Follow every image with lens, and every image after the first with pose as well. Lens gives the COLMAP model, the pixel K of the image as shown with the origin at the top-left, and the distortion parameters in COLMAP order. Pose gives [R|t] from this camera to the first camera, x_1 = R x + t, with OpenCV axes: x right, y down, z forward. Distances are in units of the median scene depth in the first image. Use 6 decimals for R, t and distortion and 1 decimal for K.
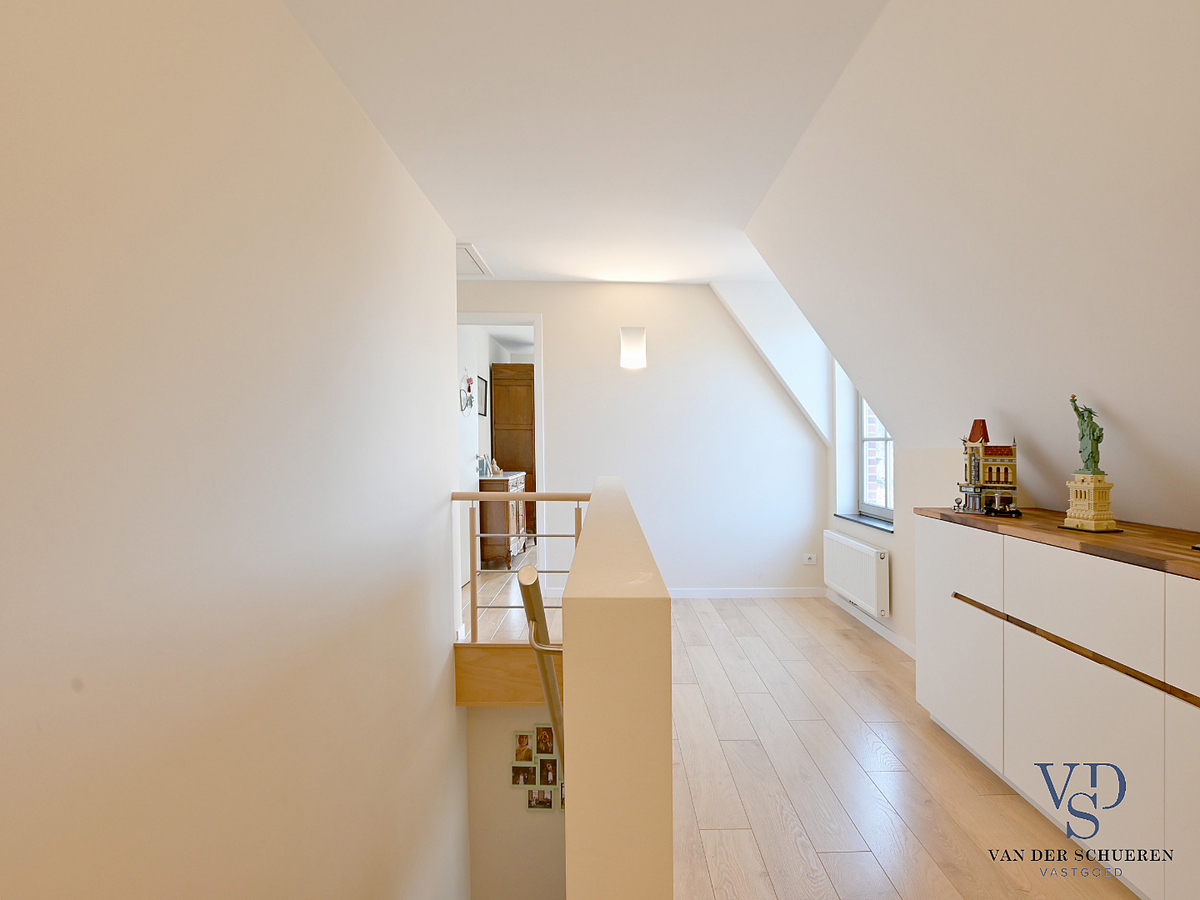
lens RADIAL K [[582.6, 0, 600.0], [0, 582.6, 450.0], [0, 0, 1]] dist [-0.017178, 0.000775]
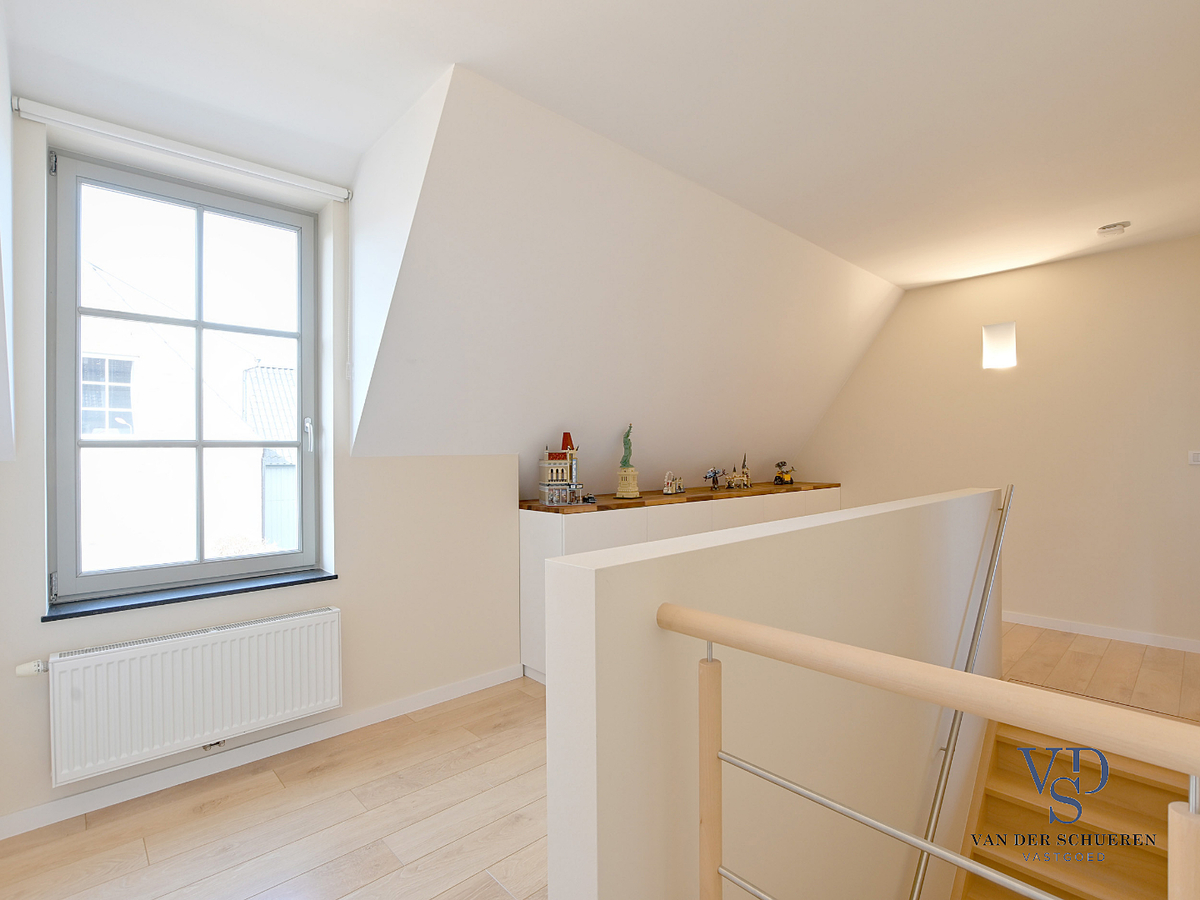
lens RADIAL K [[582.6, 0, 600.0], [0, 582.6, 450.0], [0, 0, 1]] dist [-0.017178, 0.000775]
pose [[-0.697067, 0.000595, 0.717005, -0.315579], [0.003310, 0.999992, 0.002388, -0.015037], [-0.716998, 0.004038, -0.697064, 1.842282]]
